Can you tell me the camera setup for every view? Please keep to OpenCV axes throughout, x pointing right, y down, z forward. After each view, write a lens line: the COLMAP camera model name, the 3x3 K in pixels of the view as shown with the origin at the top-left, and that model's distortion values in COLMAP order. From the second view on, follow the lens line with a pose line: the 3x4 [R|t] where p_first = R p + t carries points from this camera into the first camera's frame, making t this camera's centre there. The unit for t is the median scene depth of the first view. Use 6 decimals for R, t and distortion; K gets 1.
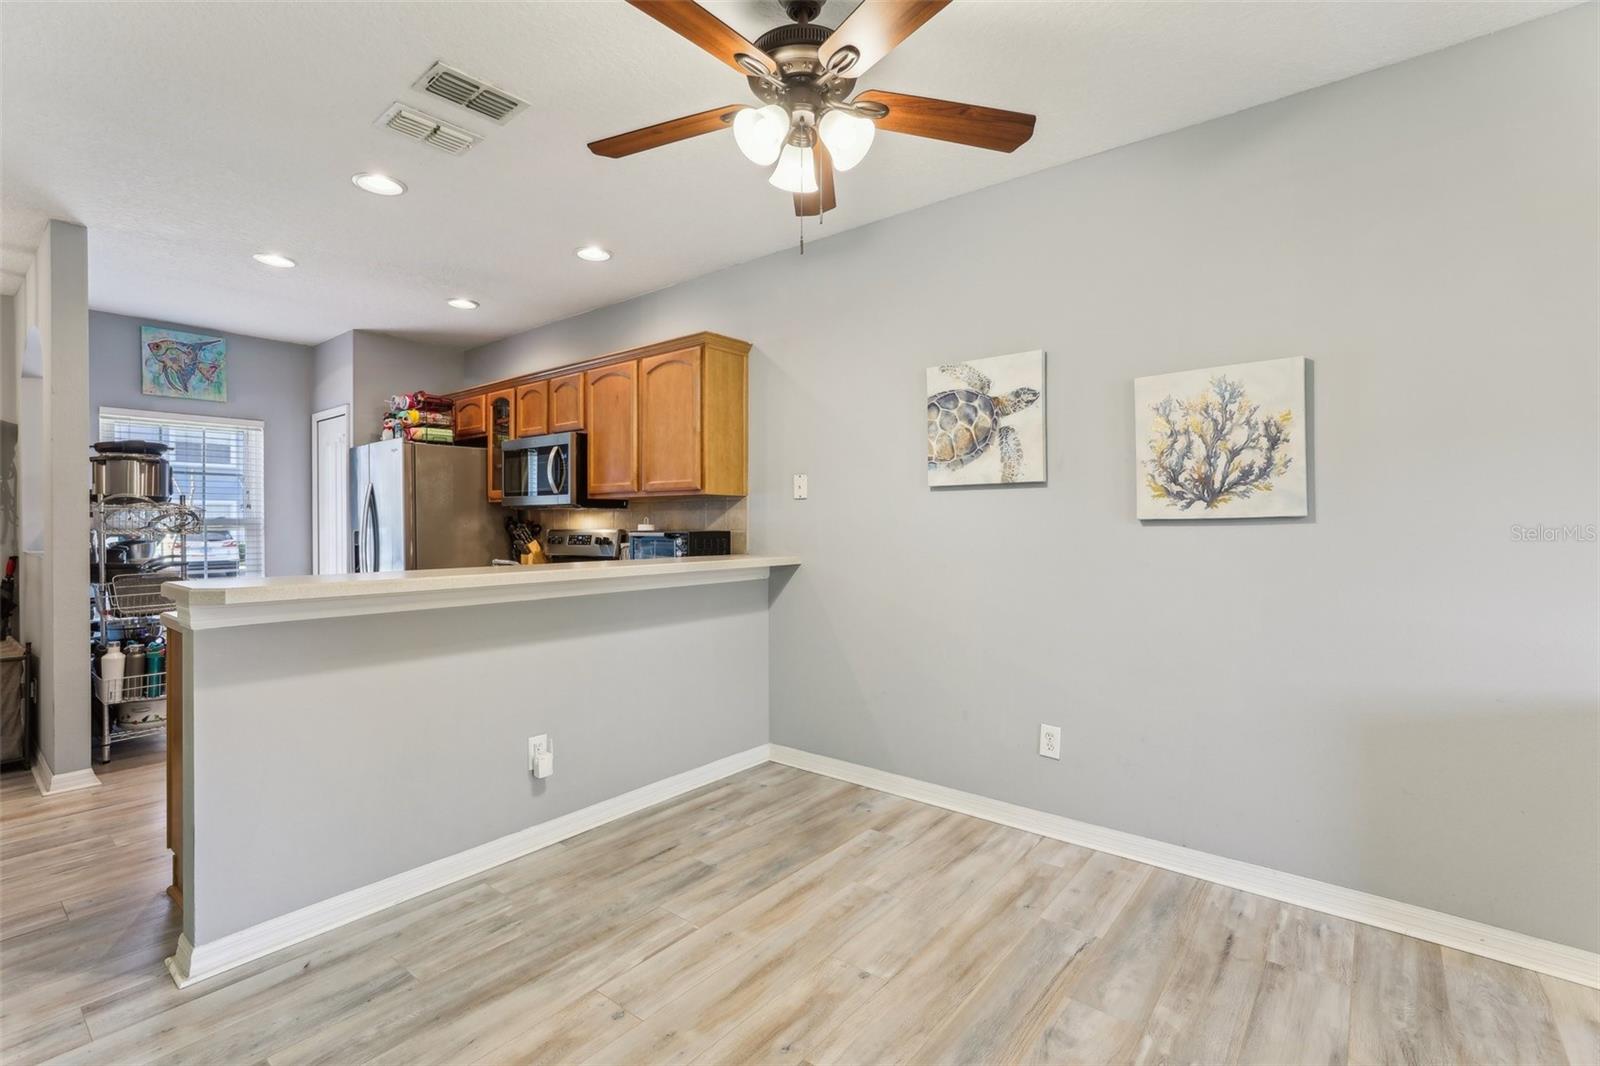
lens RADIAL K [[729.6, 0, 799.1], [0, 729.6, 528.7], [0, 0, 1]] dist [-0.019973, 0.012110]
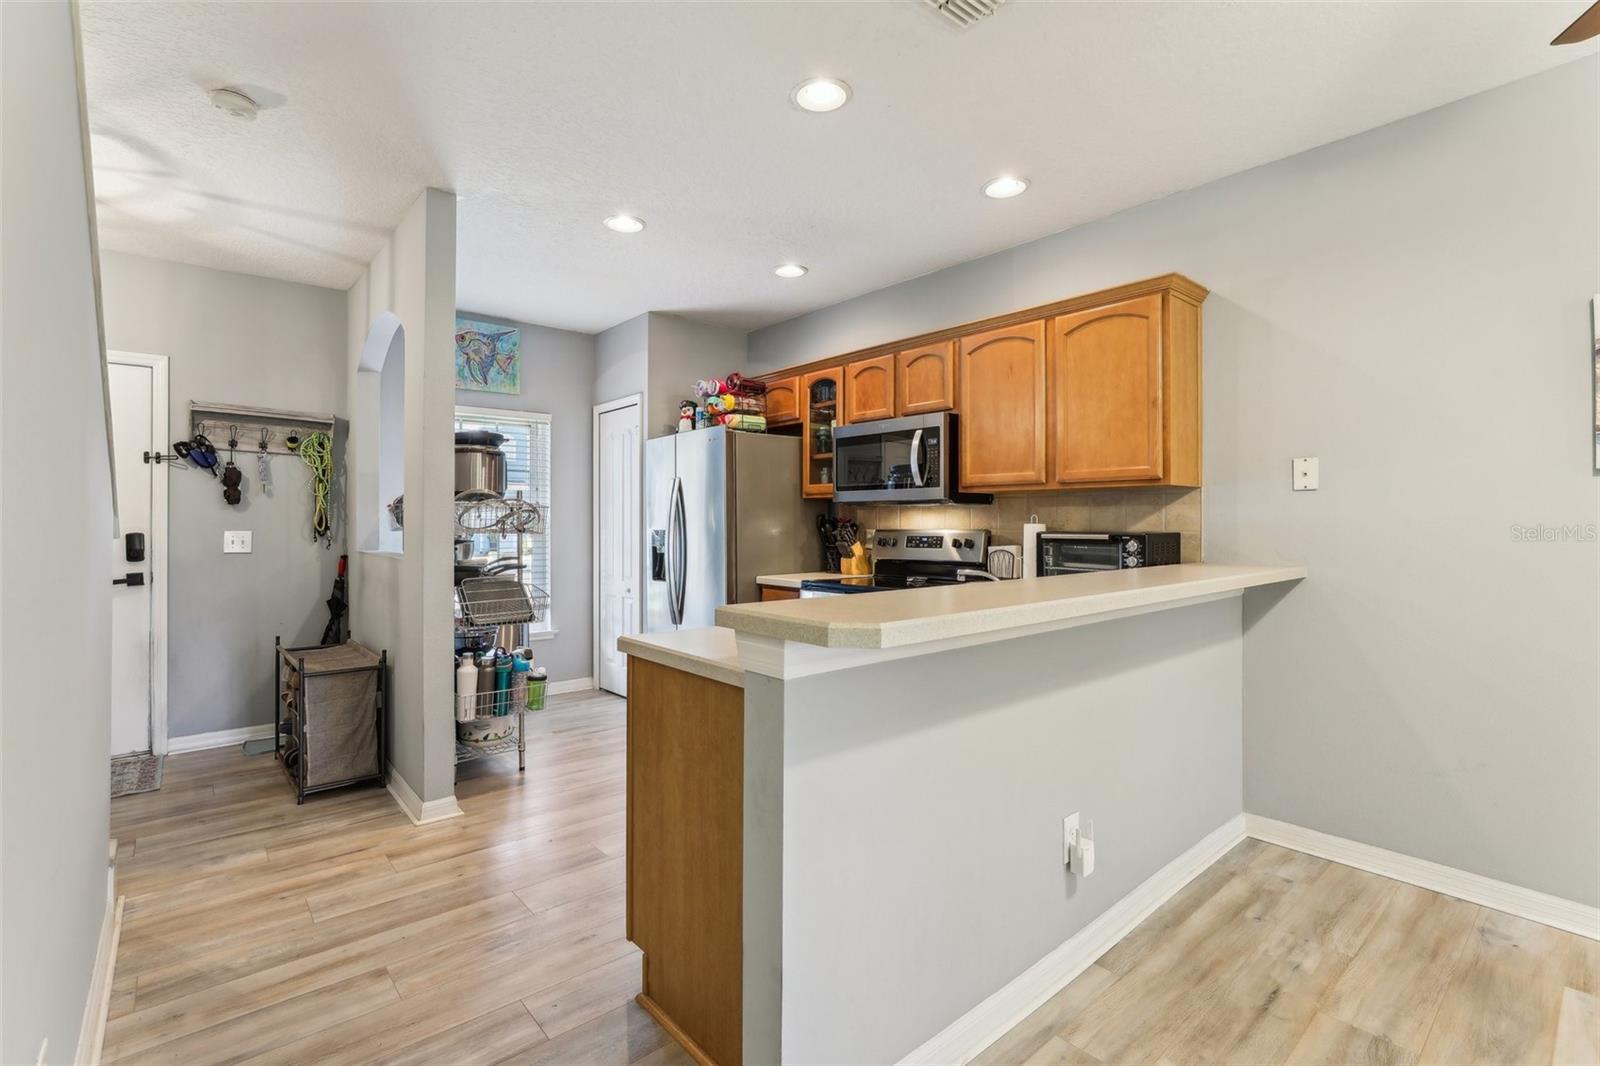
lens RADIAL K [[729.6, 0, 797.6], [0, 729.6, 519.6], [0, 0, 1]] dist [-0.019973, 0.012110]
pose [[0.984430, 0.000788, -0.175774, -0.364313], [-0.002748, 0.999937, -0.010910, -0.001260], [0.175754, 0.011223, 0.984370, 0.170843]]
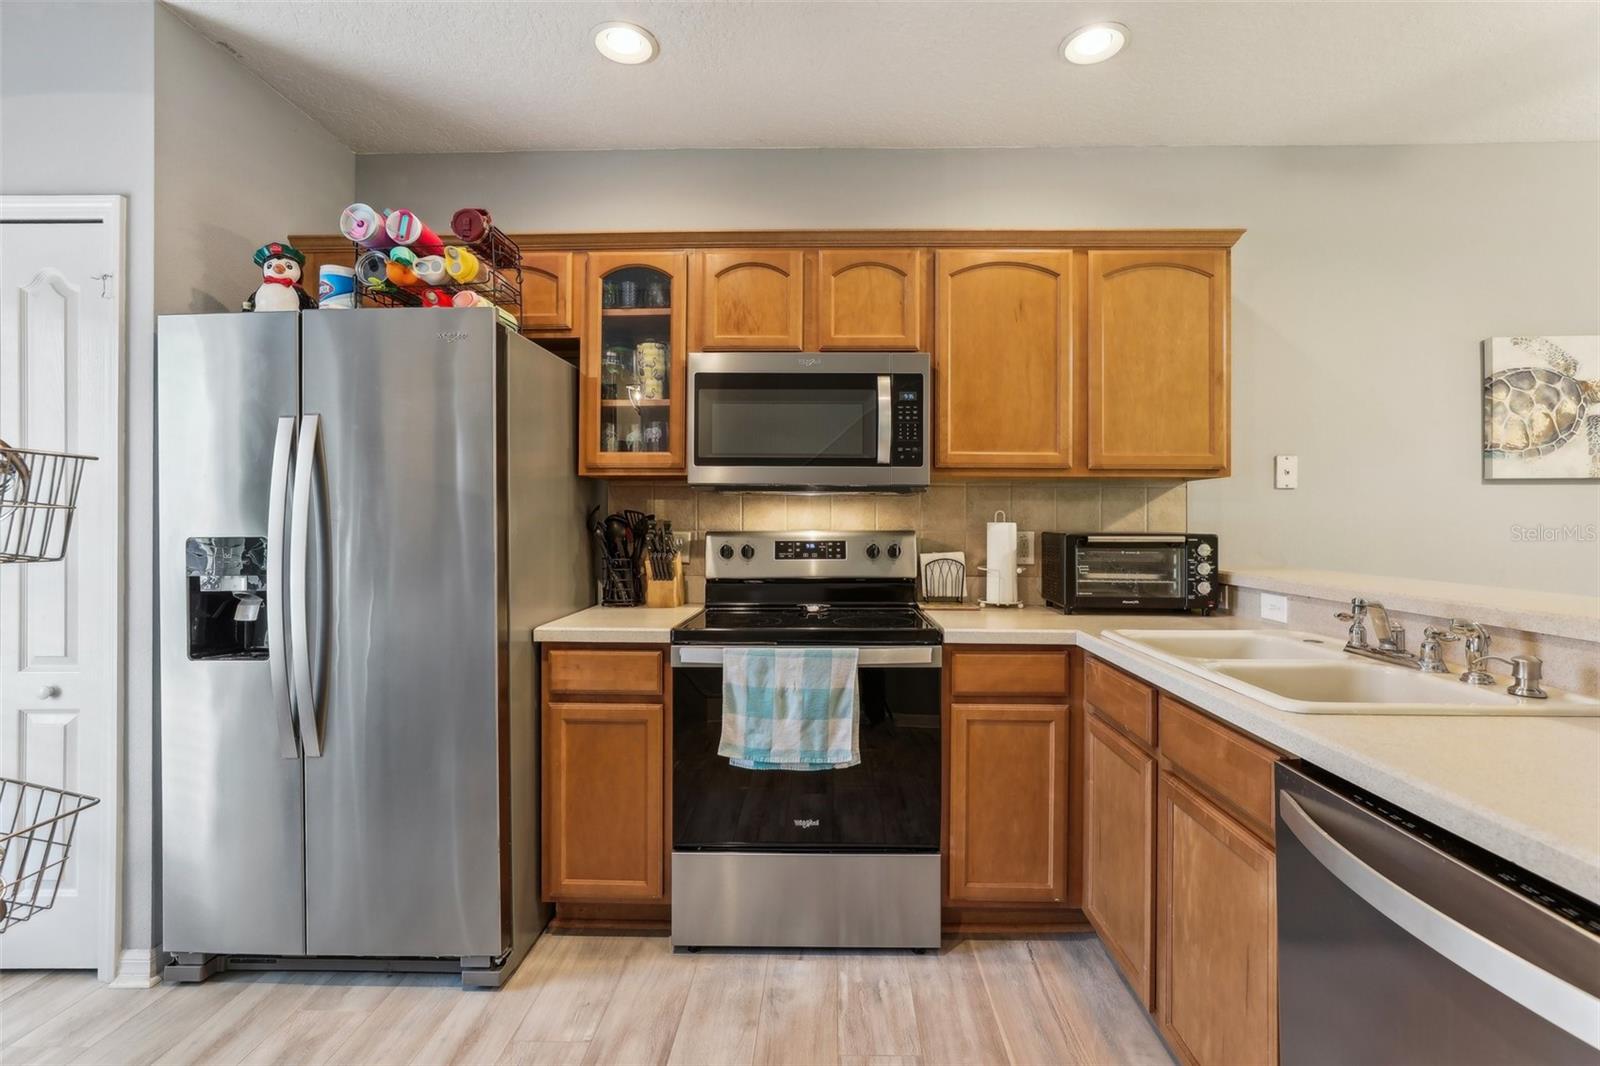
lens RADIAL K [[729.6, 0, 808.8], [0, 729.6, 518.0], [0, 0, 1]] dist [-0.019973, 0.012110]
pose [[0.790365, 0.006146, 0.612606, -0.791789], [0.000678, 0.999940, -0.010908, -0.003685], [-0.612636, 0.009037, 0.790313, 0.685697]]
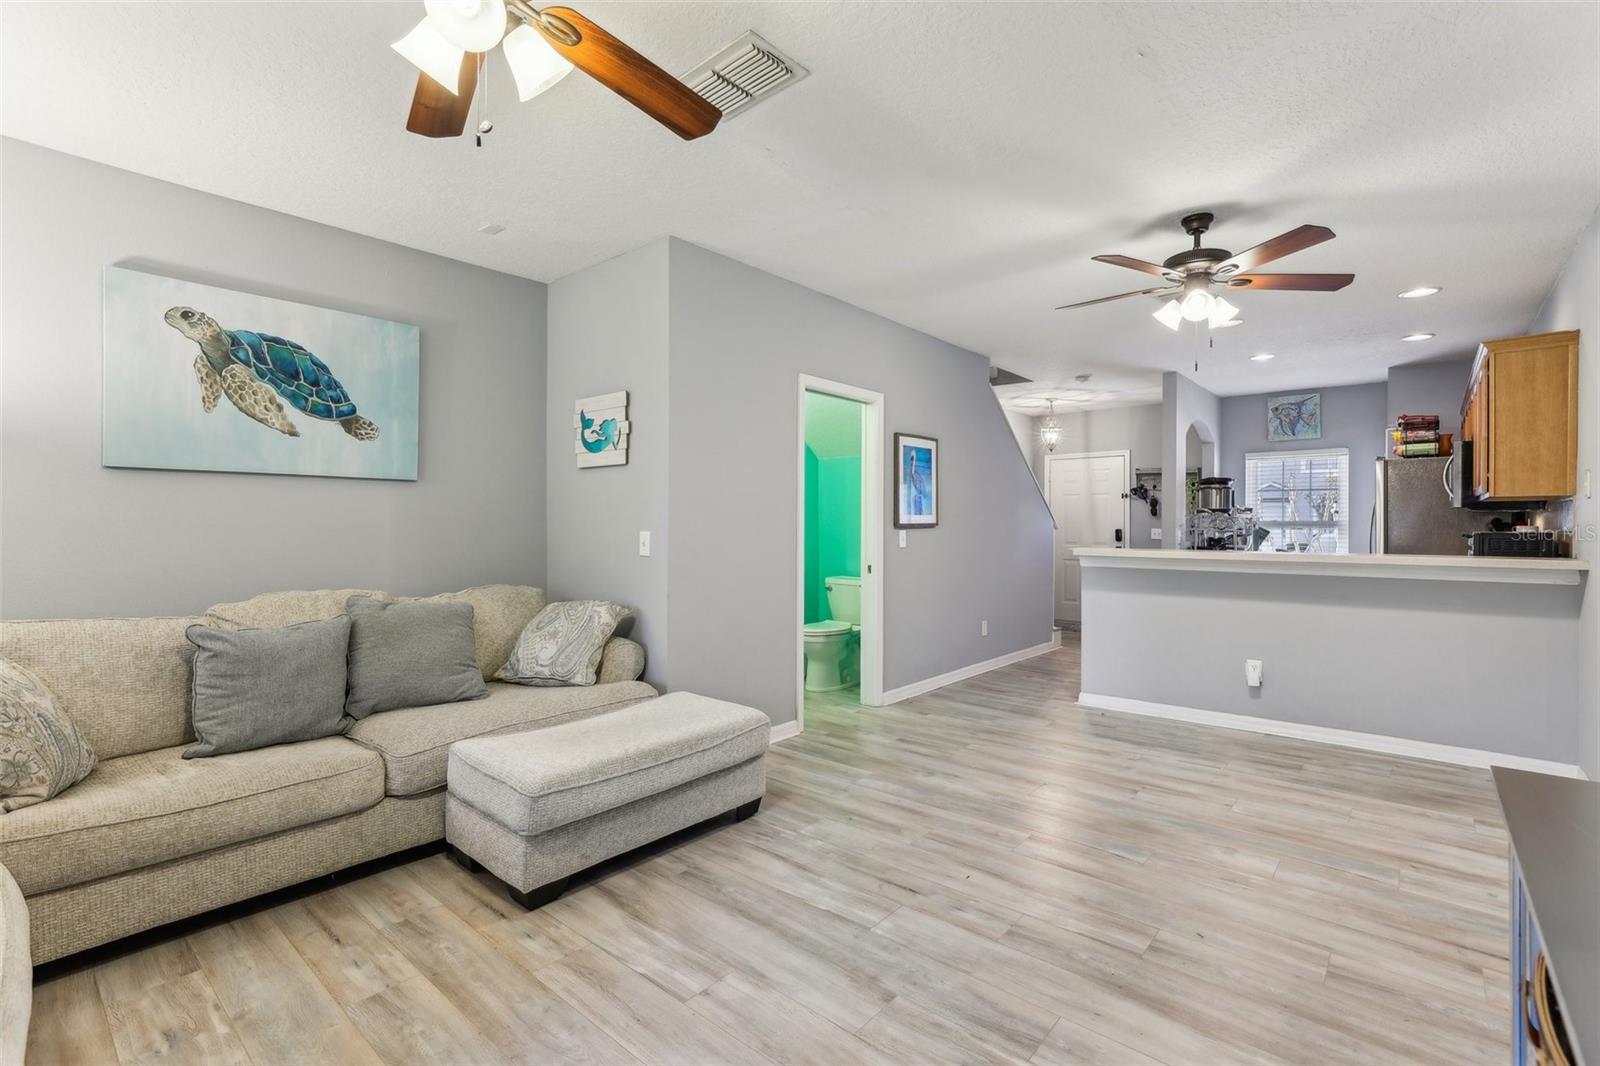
lens RADIAL K [[729.6, 0, 805.8], [0, 729.6, 526.2], [0, 0, 1]] dist [-0.019973, 0.012110]
pose [[-0.025436, 0.005047, -0.999664, 0.888839], [-0.010317, 0.999933, 0.005311, -0.001119], [0.999623, 0.010448, -0.025383, 0.051418]]
